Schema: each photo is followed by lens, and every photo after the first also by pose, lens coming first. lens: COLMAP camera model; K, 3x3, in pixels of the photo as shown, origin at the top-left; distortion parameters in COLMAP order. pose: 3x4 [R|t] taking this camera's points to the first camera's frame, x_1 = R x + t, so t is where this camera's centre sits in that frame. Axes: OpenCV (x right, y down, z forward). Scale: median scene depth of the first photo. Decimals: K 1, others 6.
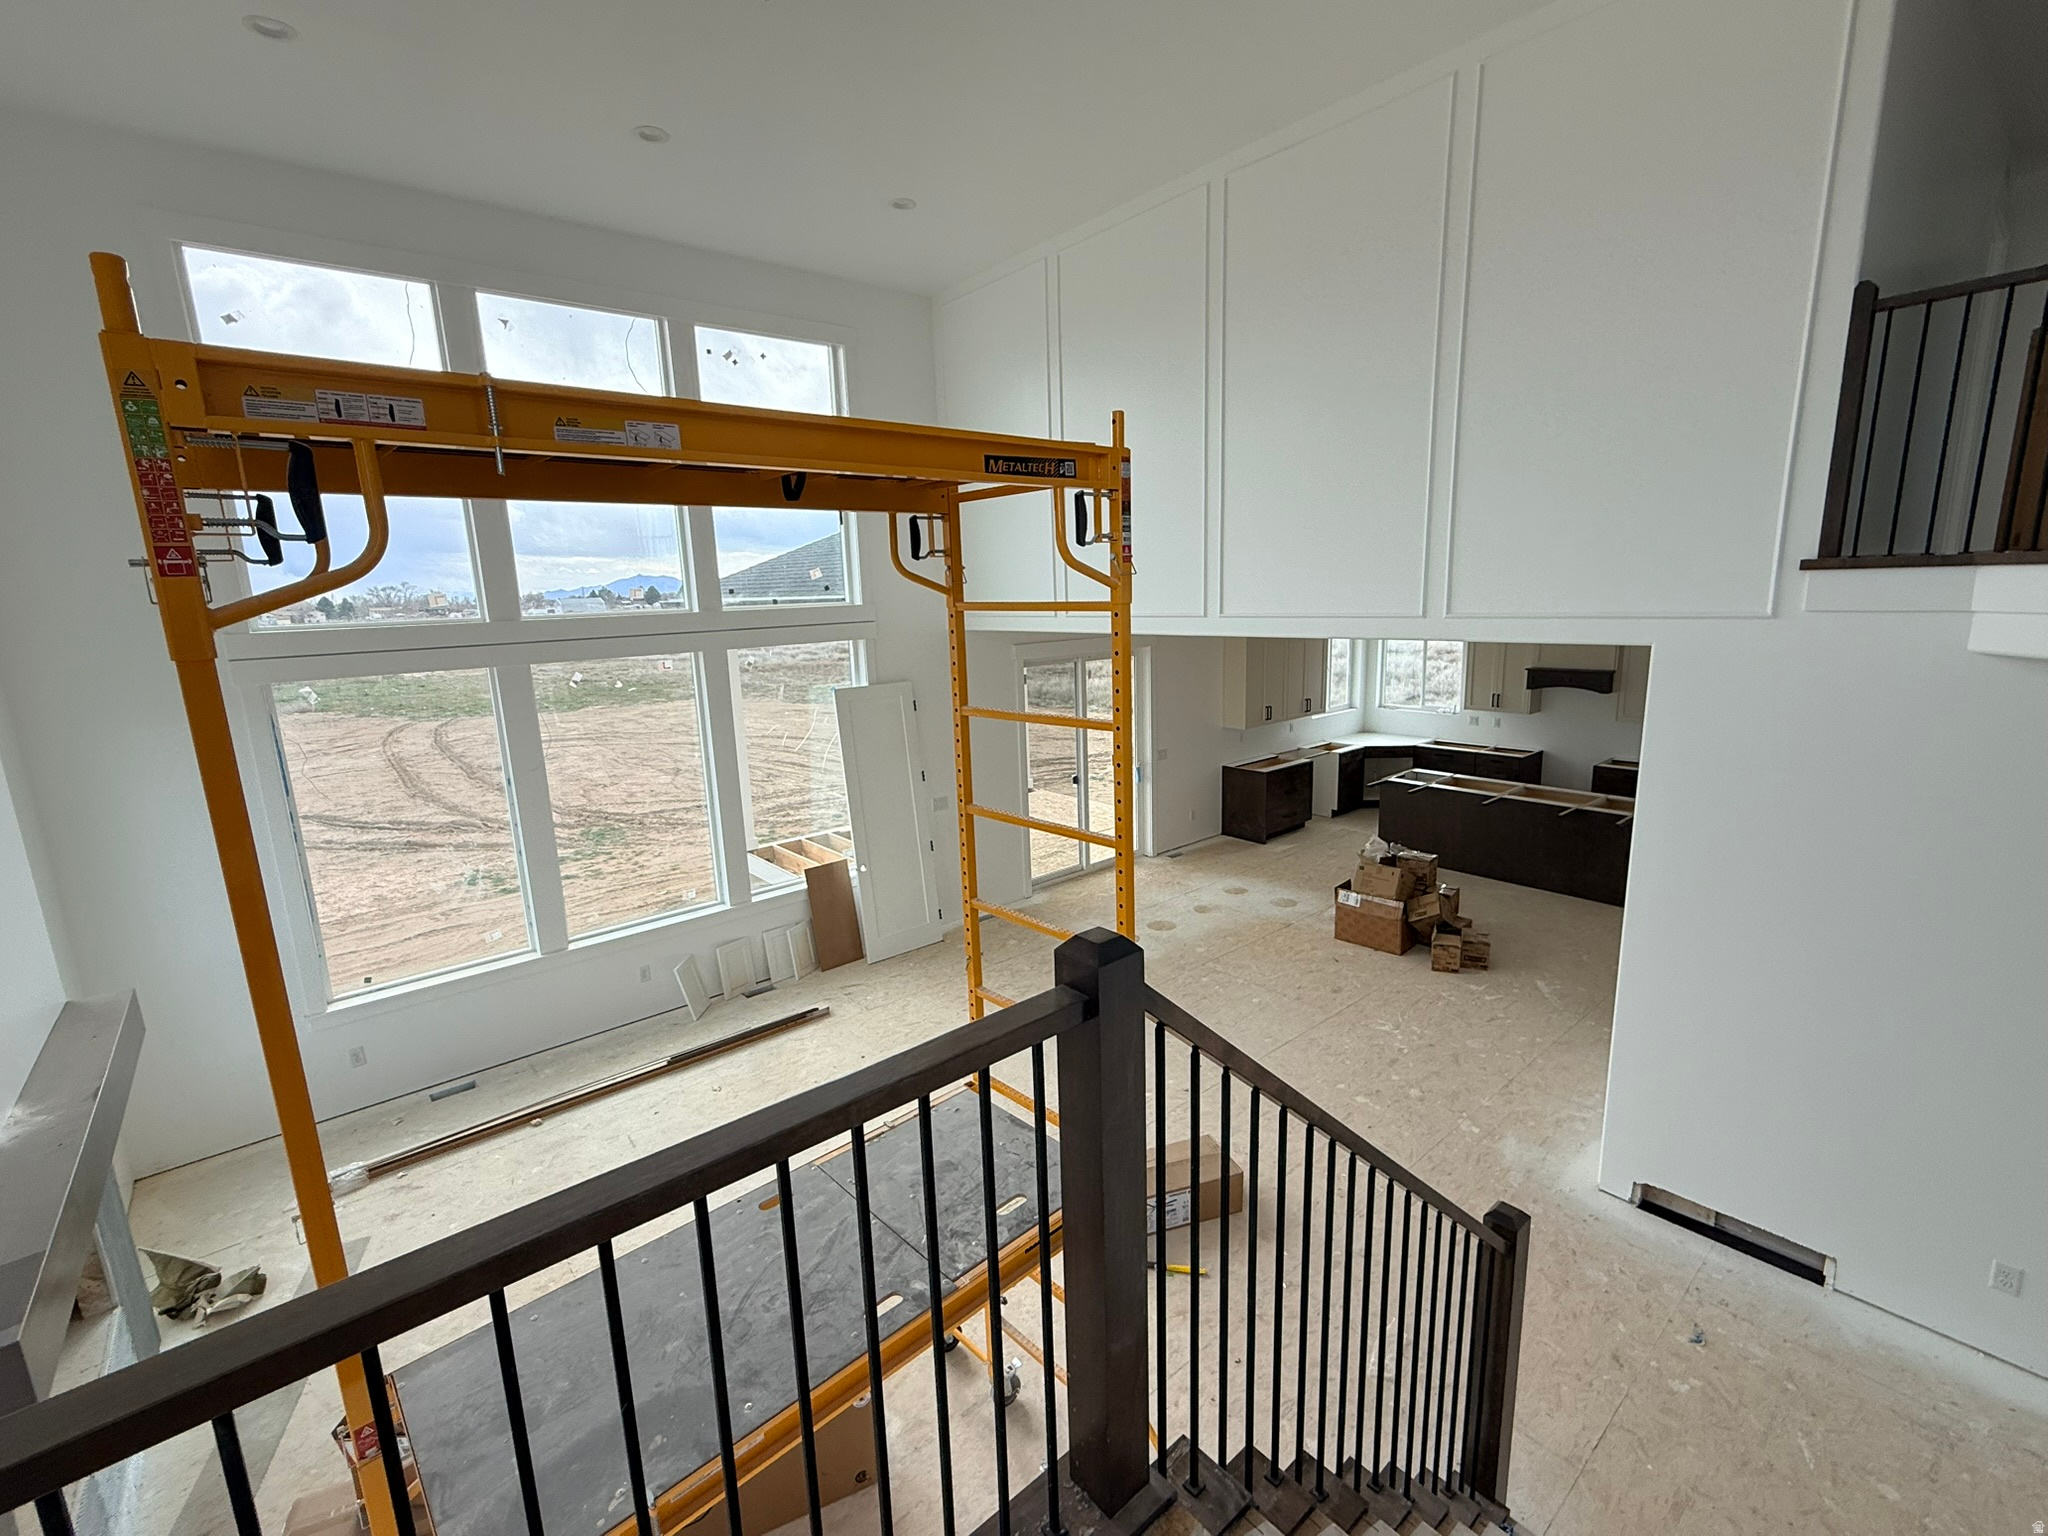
lens RADIAL K [[900.4, 0, 1026.0], [0, 900.4, 770.4], [0, 0, 1]] dist [0.000159, 0.000246]
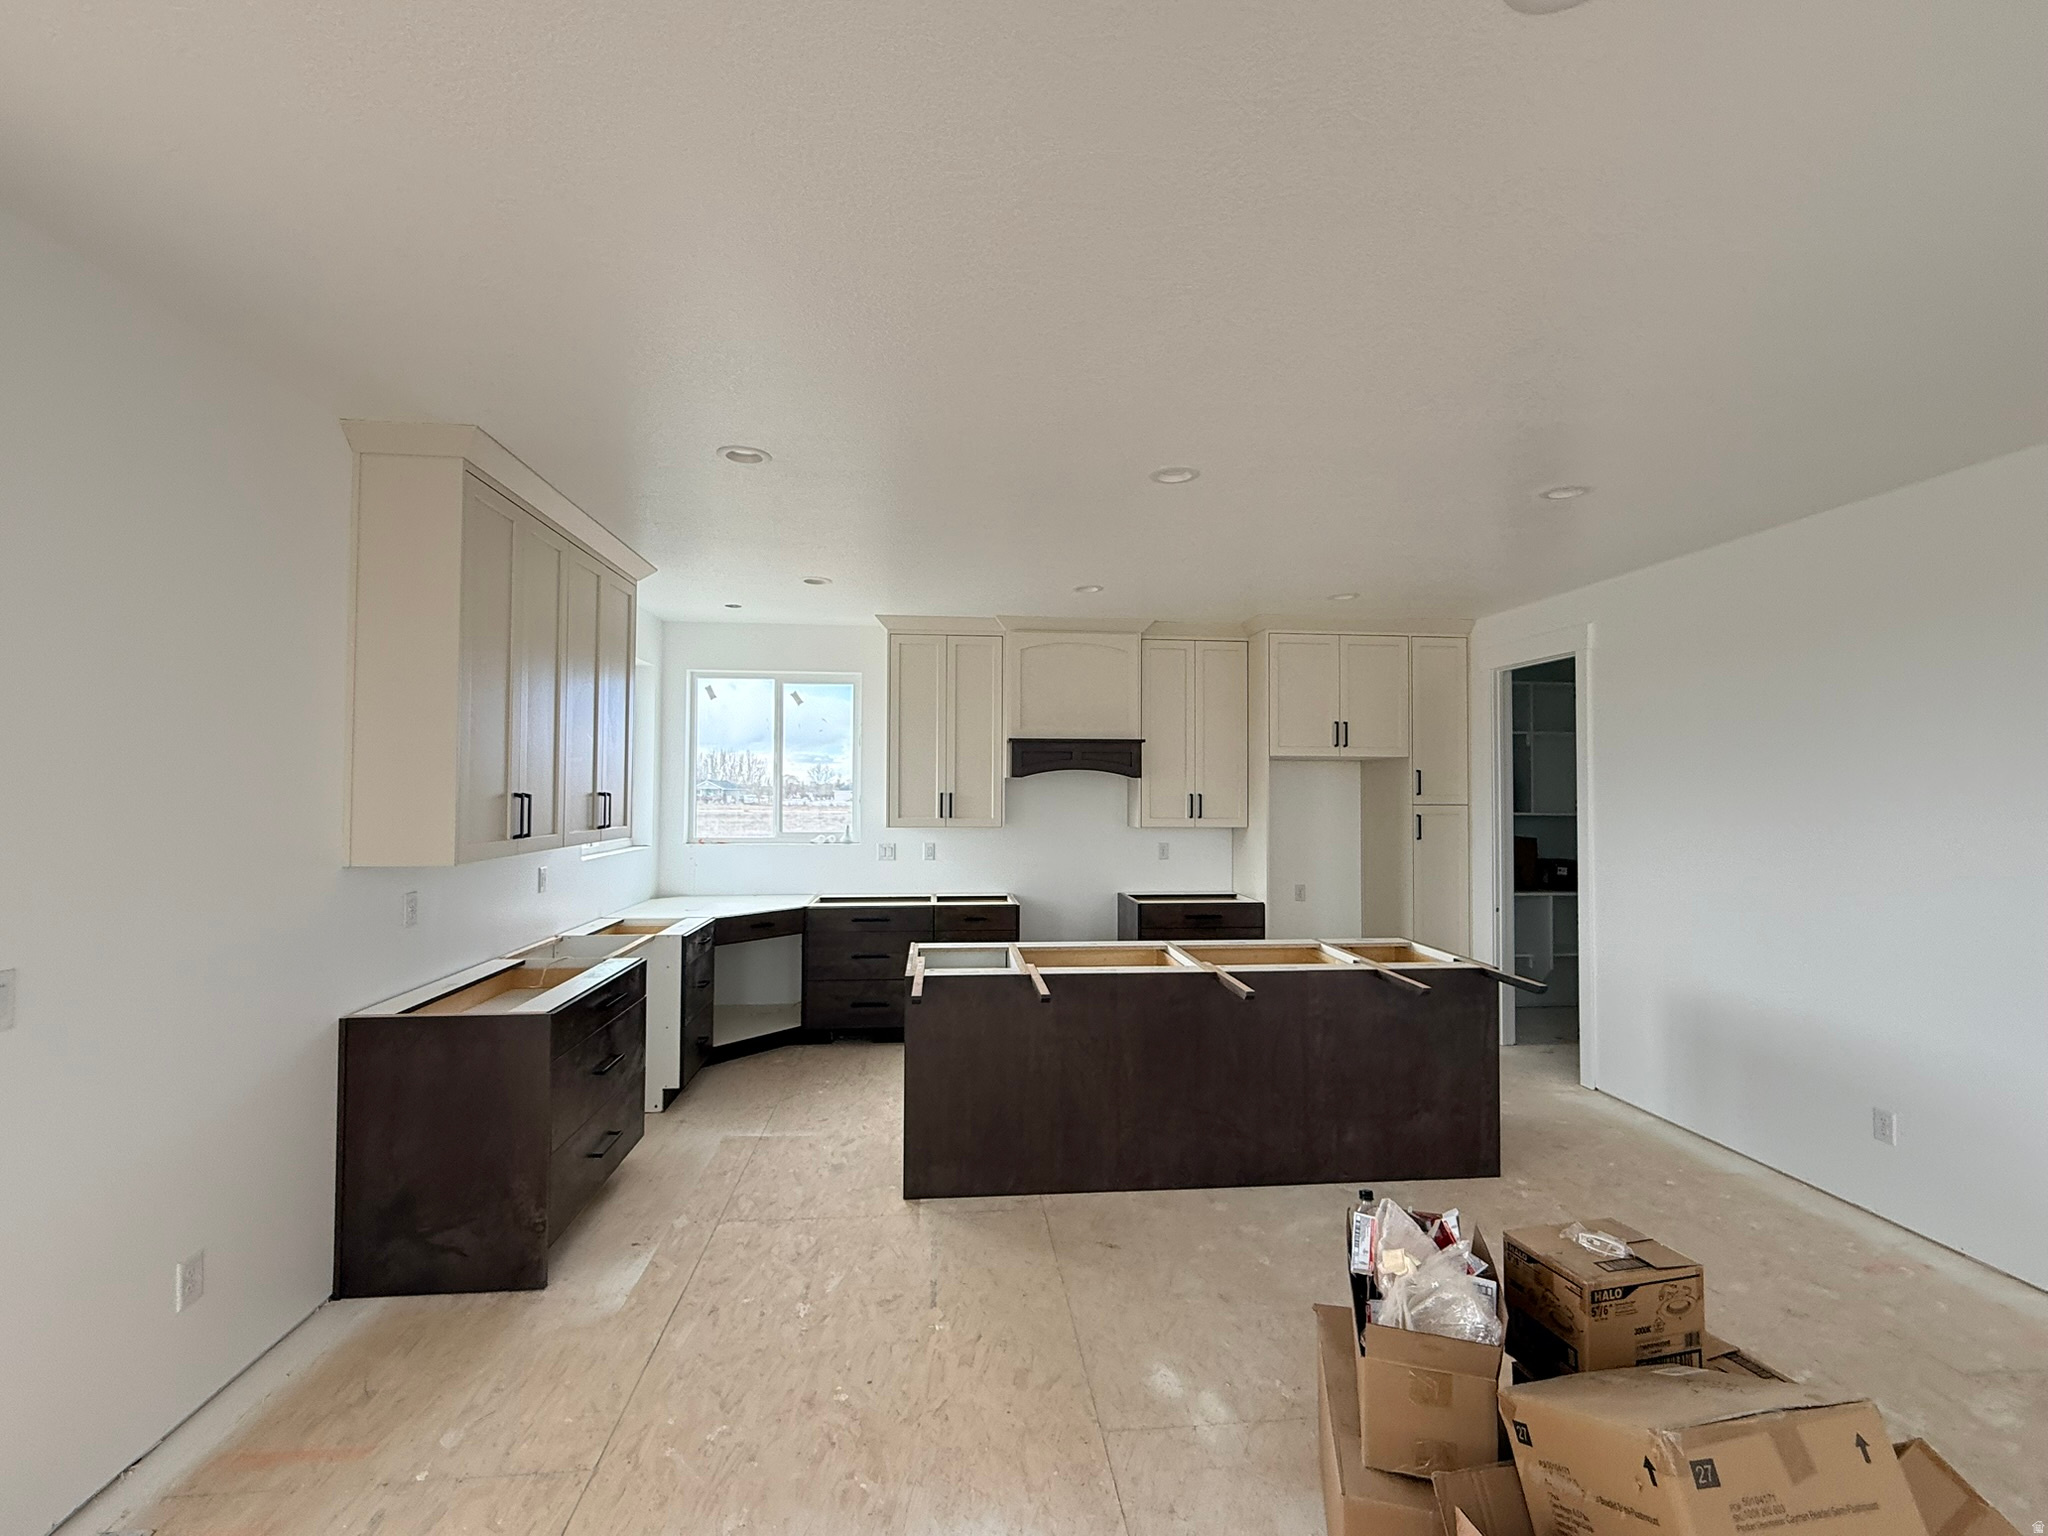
lens RADIAL K [[900.4, 0, 1026.5], [0, 900.4, 764.0], [0, 0, 1]] dist [0.000159, 0.000246]
pose [[0.561111, 0.060015, 0.825562, 0.110965], [0.146590, 0.974398, -0.170467, -0.003665], [-0.814657, 0.216670, 0.537948, 0.682898]]
